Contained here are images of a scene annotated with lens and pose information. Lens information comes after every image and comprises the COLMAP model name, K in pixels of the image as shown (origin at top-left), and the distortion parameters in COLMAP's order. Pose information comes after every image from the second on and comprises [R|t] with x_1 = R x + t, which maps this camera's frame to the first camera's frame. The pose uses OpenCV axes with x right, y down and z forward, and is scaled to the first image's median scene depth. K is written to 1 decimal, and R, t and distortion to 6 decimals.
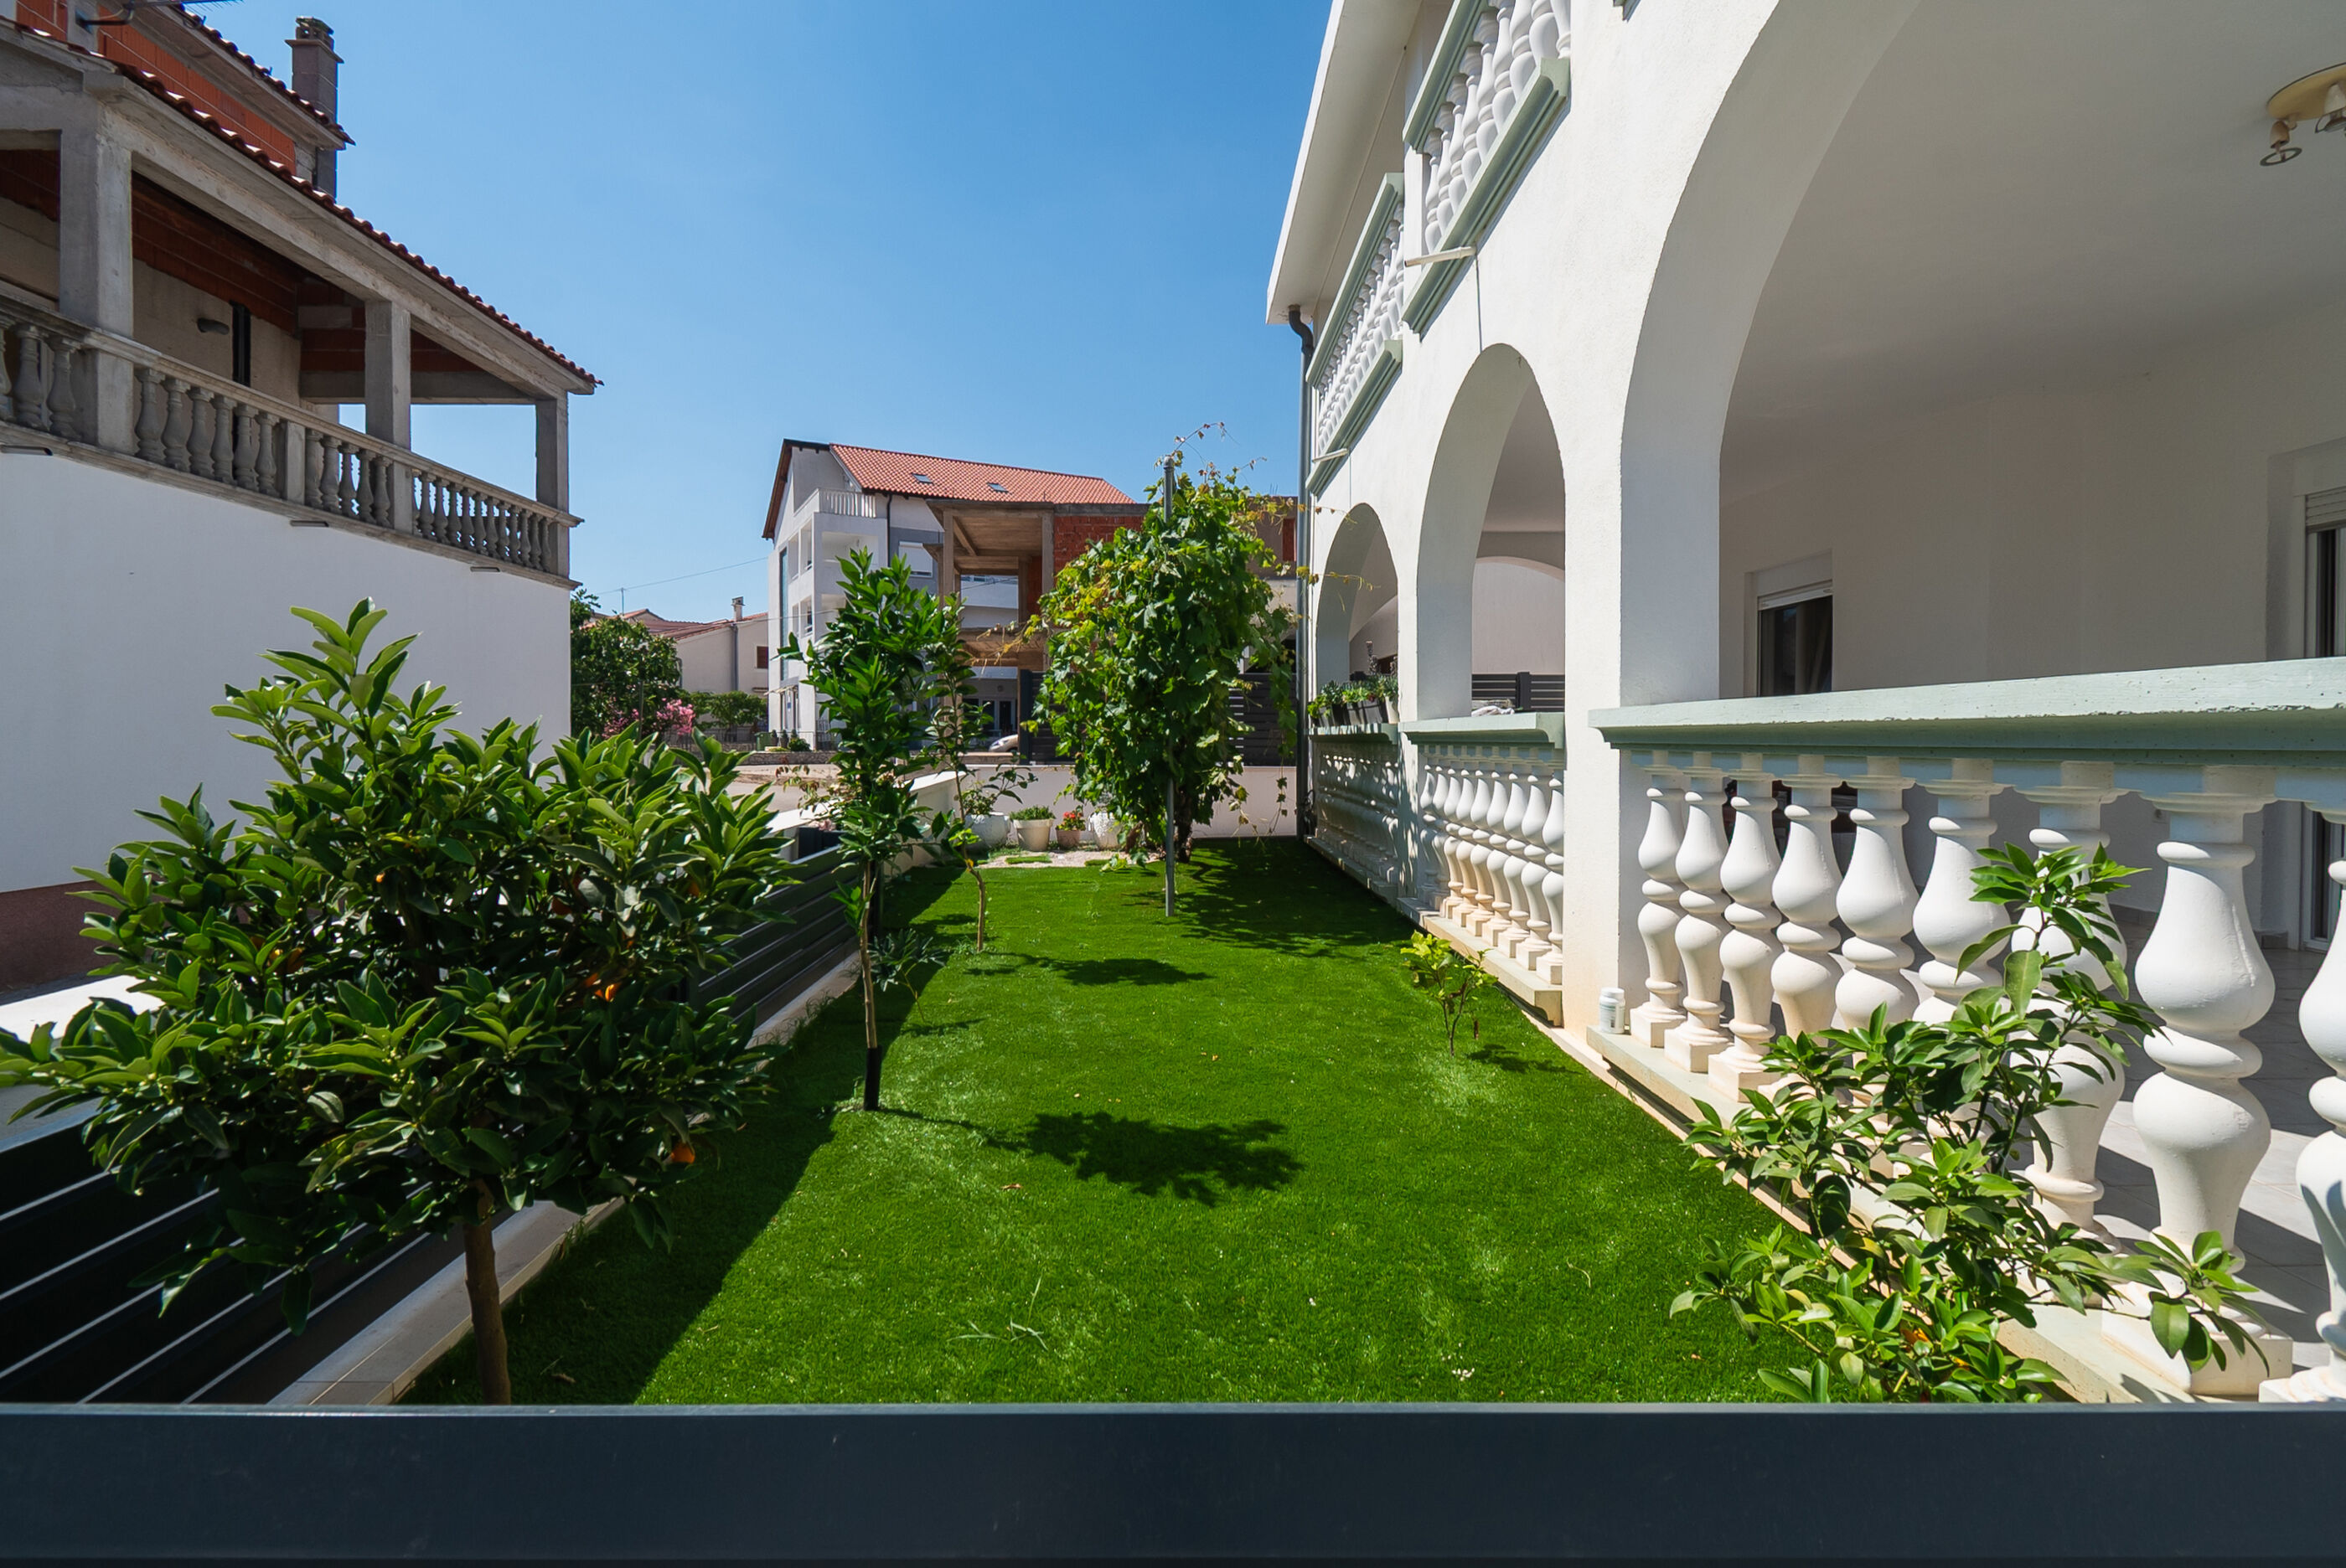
lens RADIAL K [[1152.4, 0, 1181.4], [0, 1152.4, 791.7], [0, 0, 1]] dist [0.004323, -0.015376]
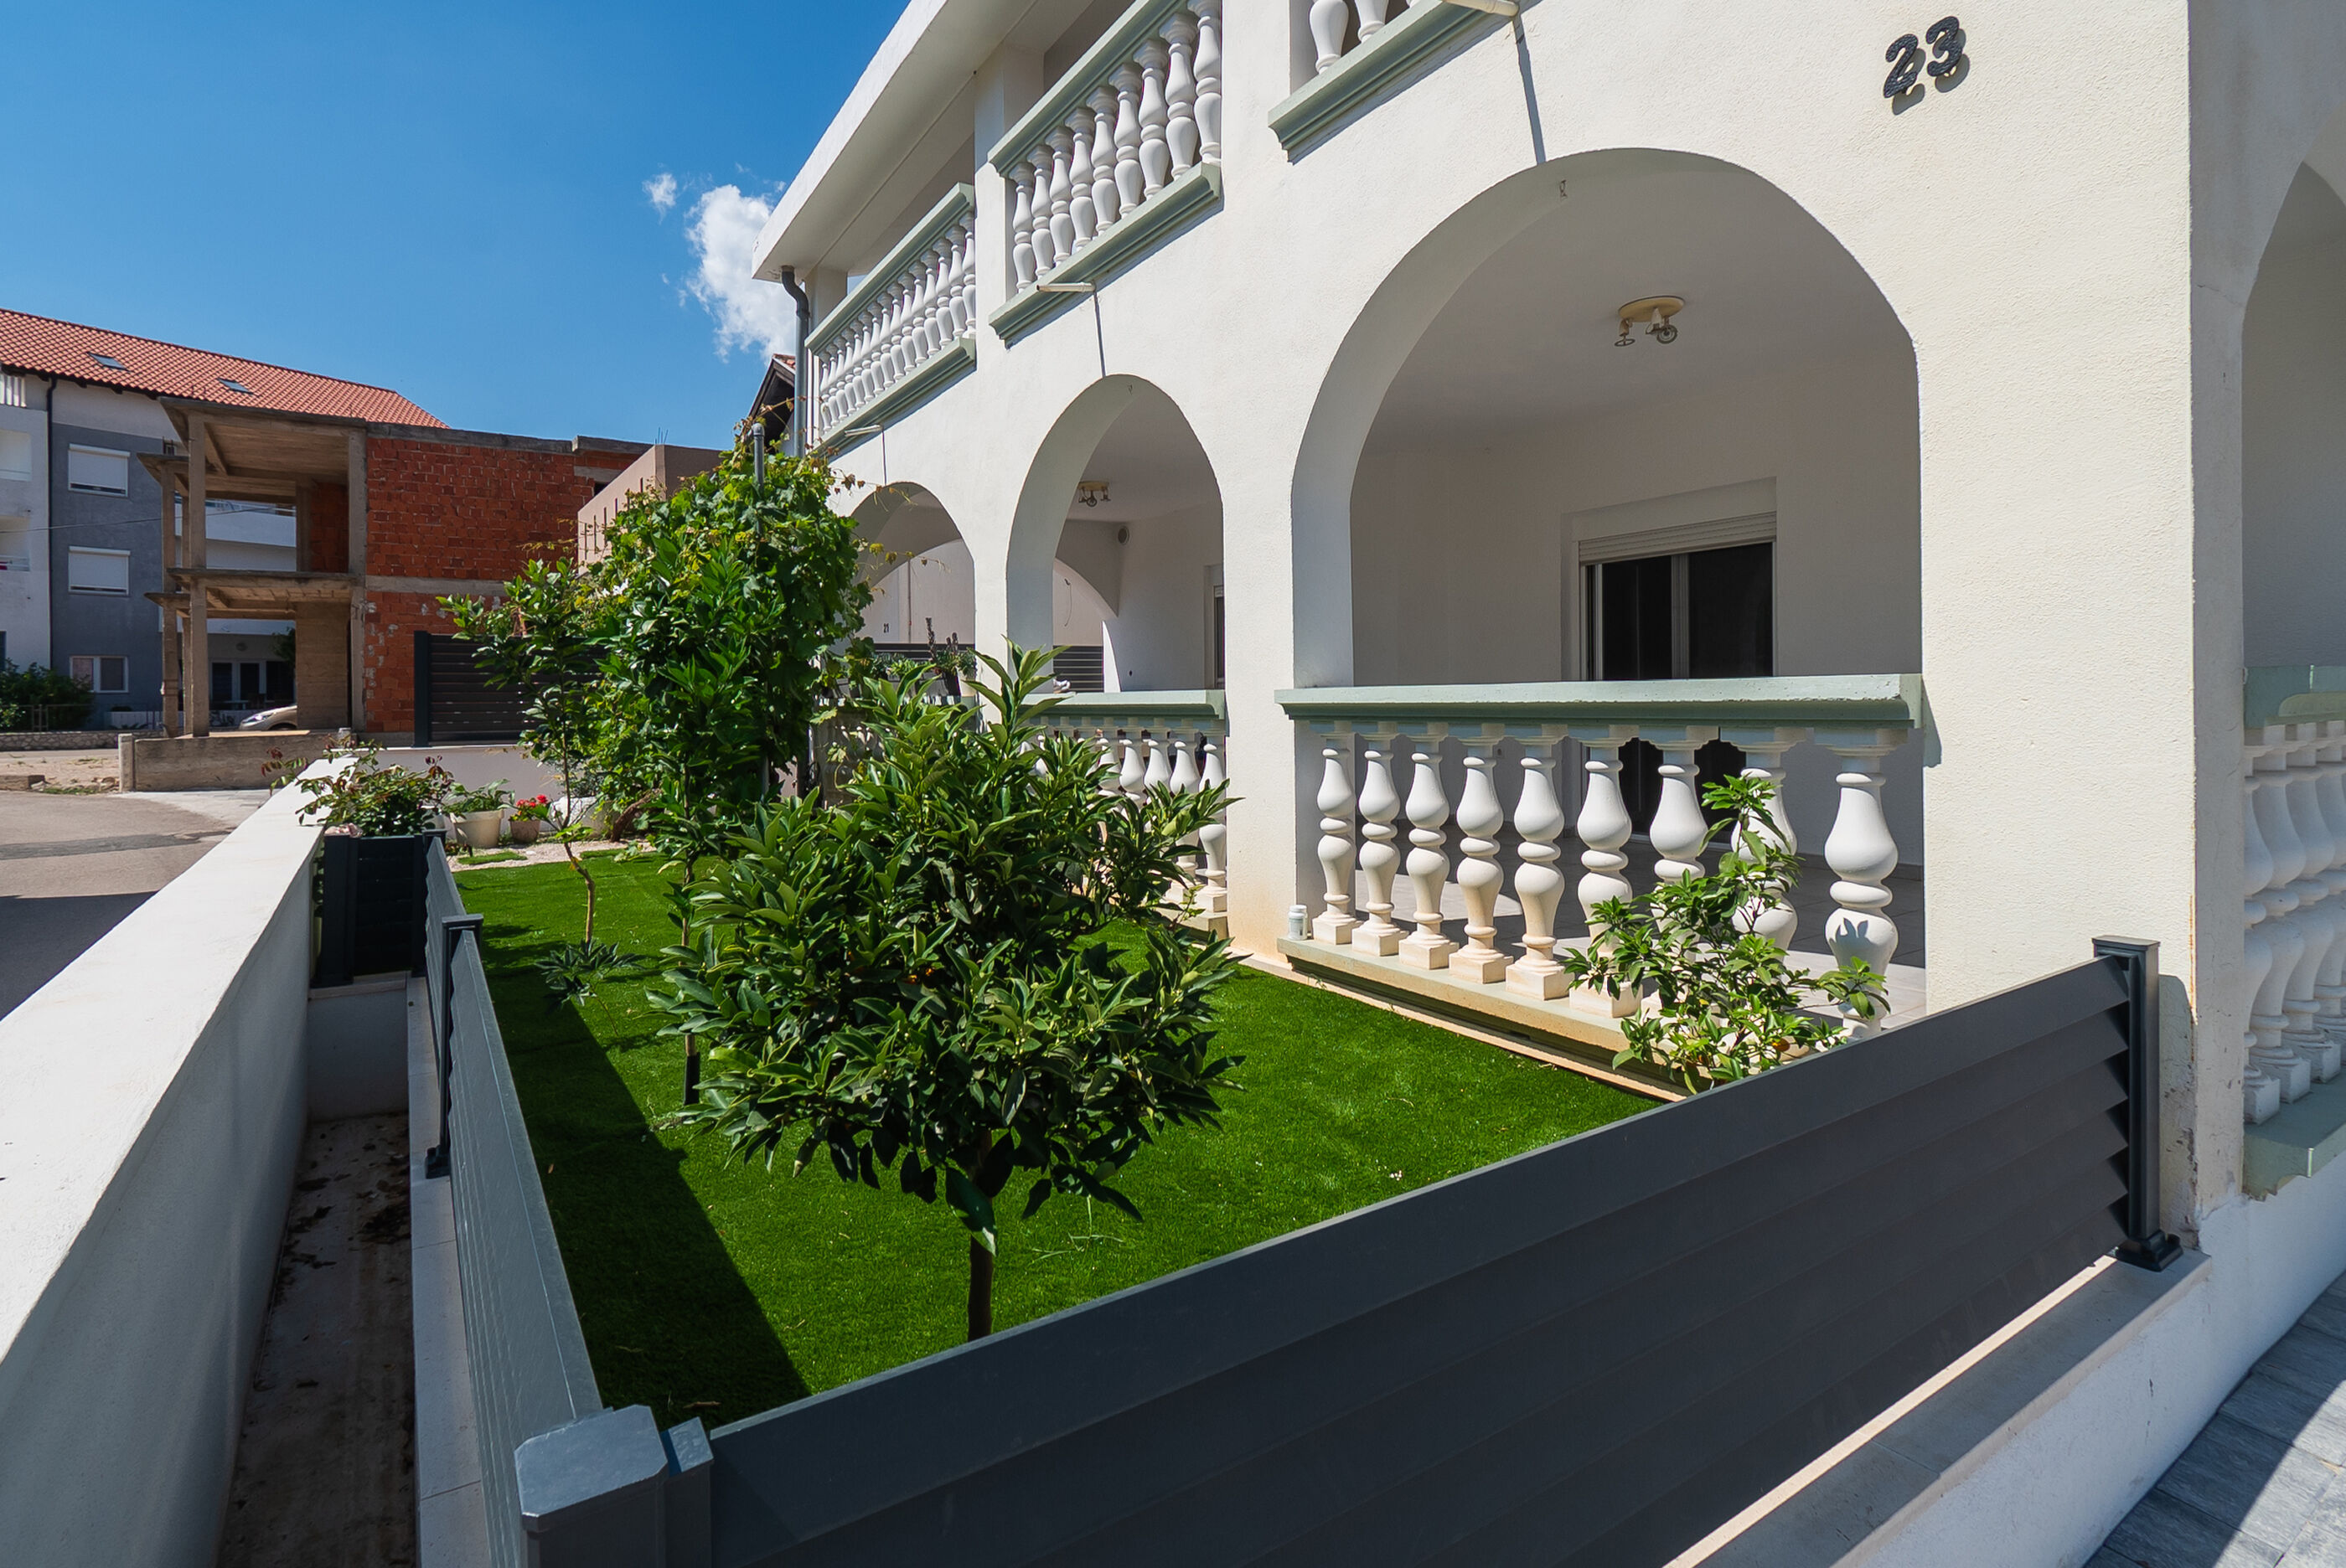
lens RADIAL K [[1157.6, 0, 1241.0], [0, 1157.6, 734.4], [0, 0, 1]] dist [-0.001032, -0.010971]
pose [[0.825440, -0.031357, 0.563618, -0.240260], [0.040458, 0.999175, -0.003664, -0.010854], [-0.563038, 0.025827, 0.826027, -0.023153]]
